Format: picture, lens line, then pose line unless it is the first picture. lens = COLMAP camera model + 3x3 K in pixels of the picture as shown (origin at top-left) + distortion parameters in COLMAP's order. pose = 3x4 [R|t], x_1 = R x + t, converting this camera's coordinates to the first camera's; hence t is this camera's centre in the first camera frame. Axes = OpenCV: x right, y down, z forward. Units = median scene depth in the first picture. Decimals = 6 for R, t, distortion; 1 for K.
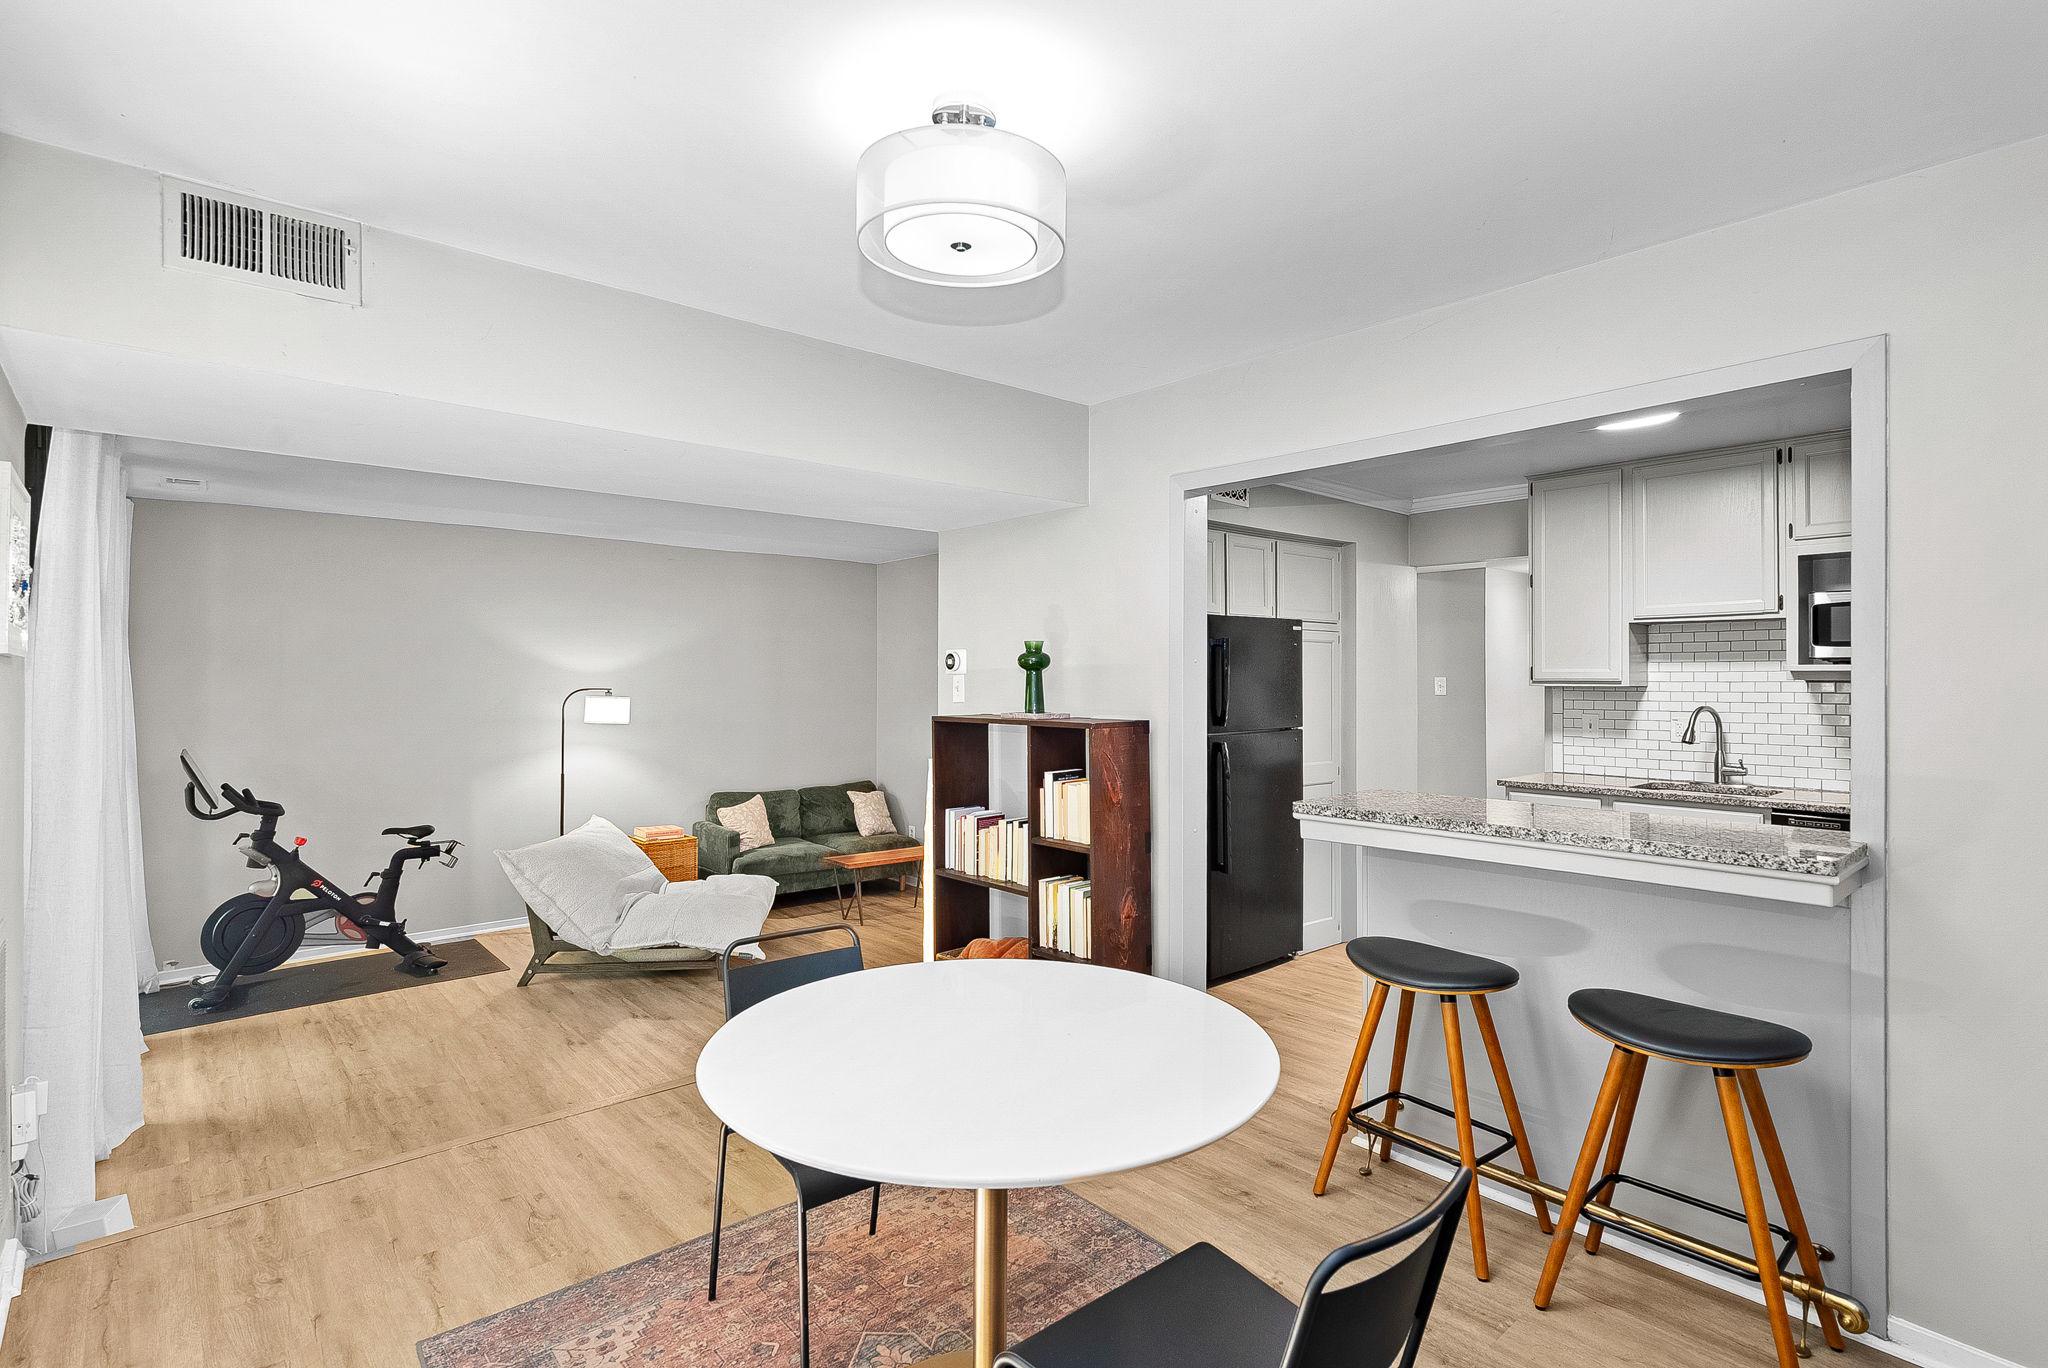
lens RADIAL K [[1038.3, 0, 1036.5], [0, 1038.3, 665.7], [0, 0, 1]] dist [0.021234, 0.000195]
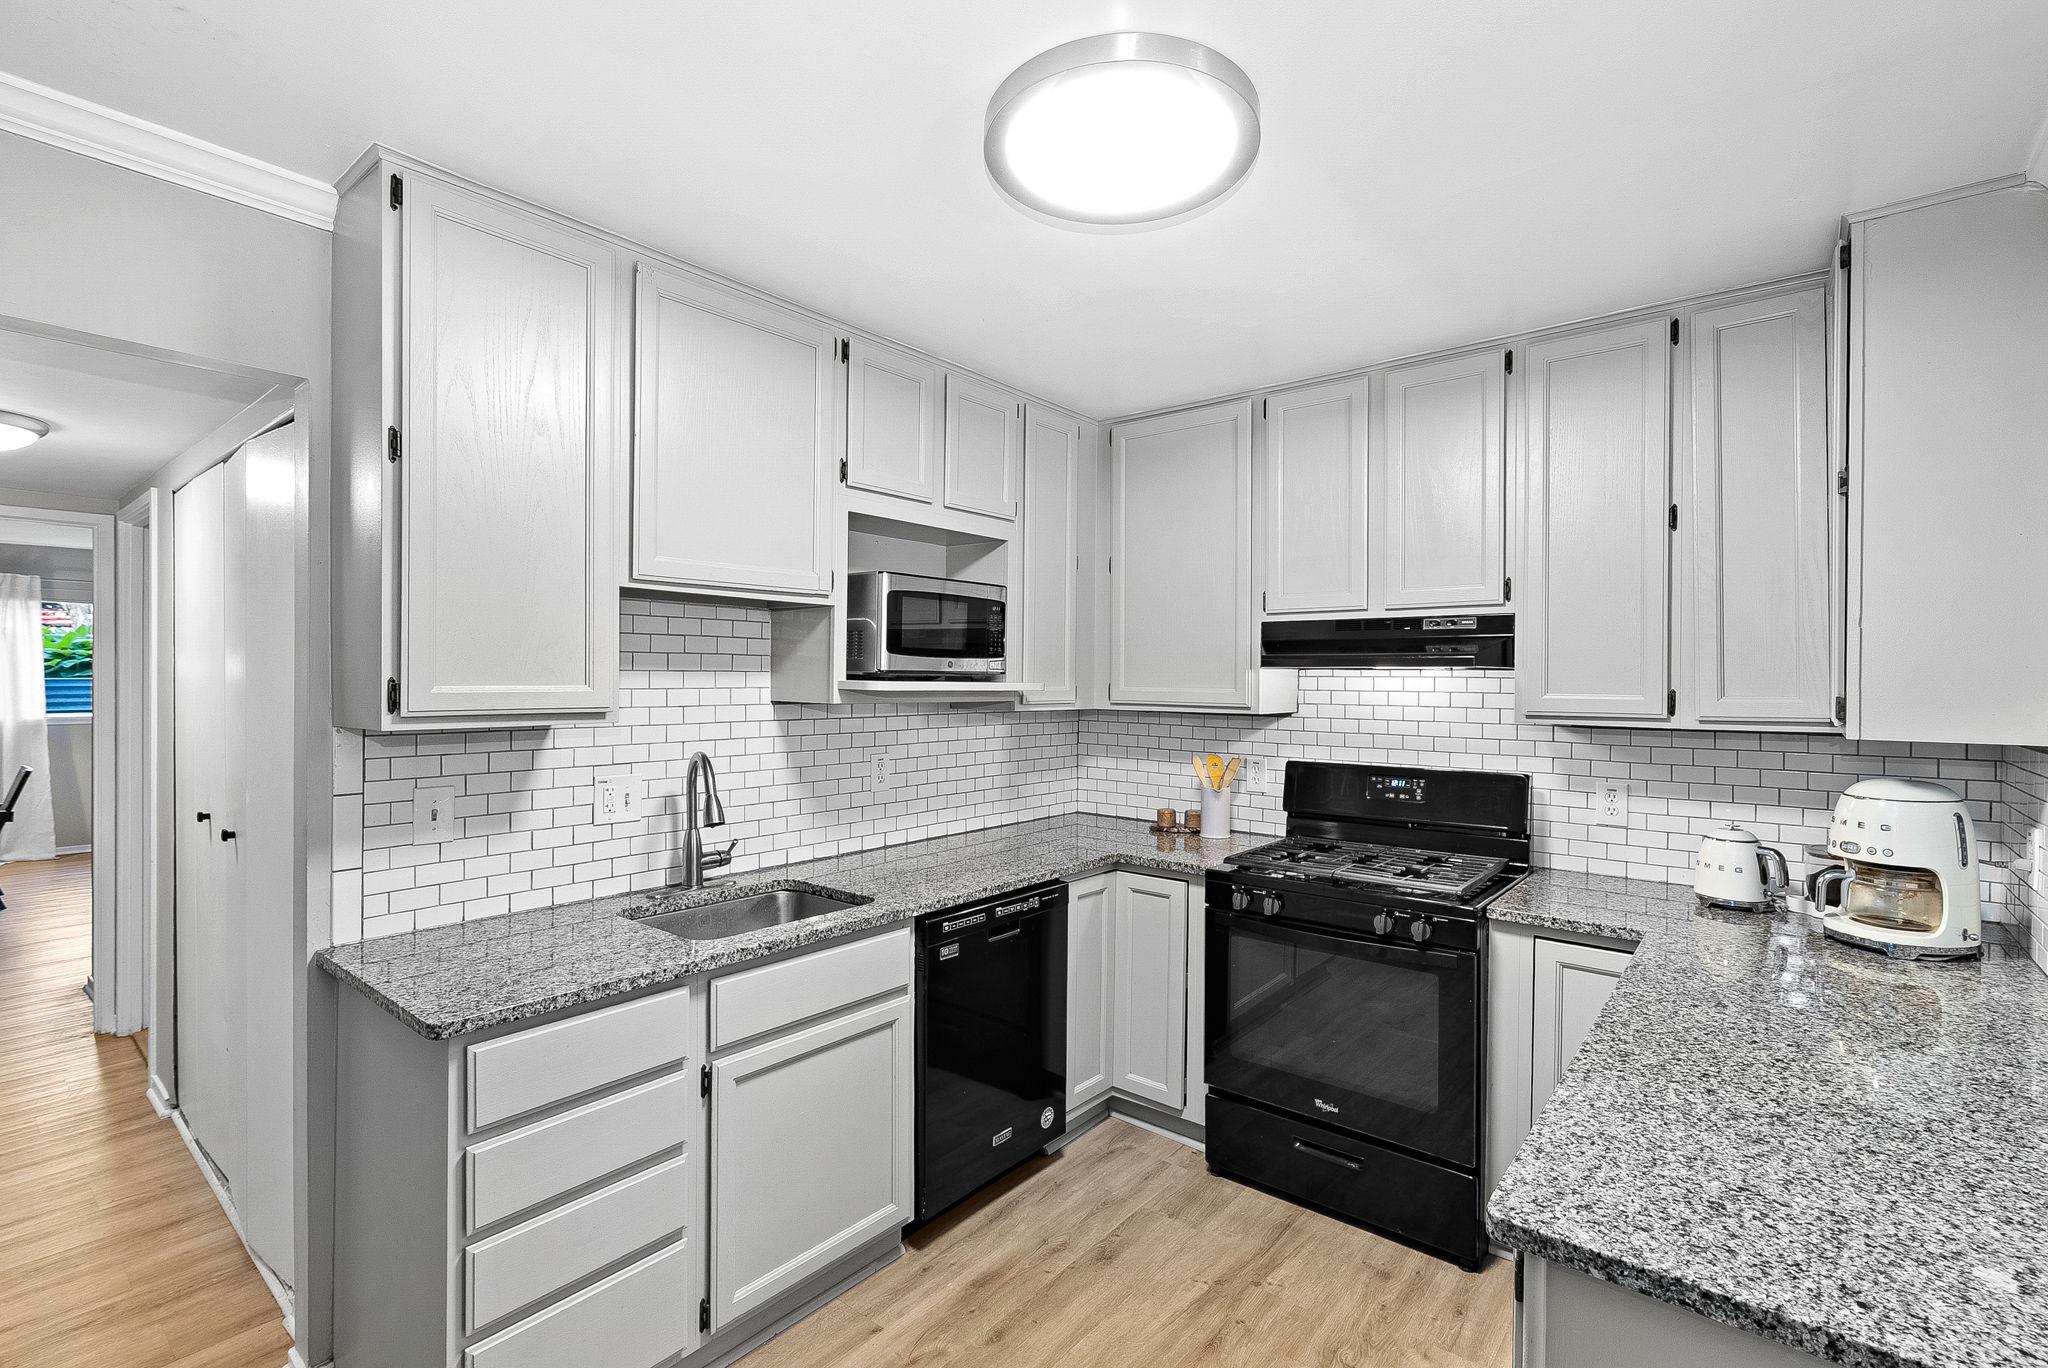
lens RADIAL K [[949.5, 0, 1023.0], [0, 949.5, 678.6], [0, 0, 1]] dist [-0.009509, 0.004834]
pose [[-0.135691, -0.007519, 0.990723, 0.121315], [-0.020044, 0.999787, 0.004842, -0.006196], [-0.990548, -0.019201, -0.135813, 0.897487]]
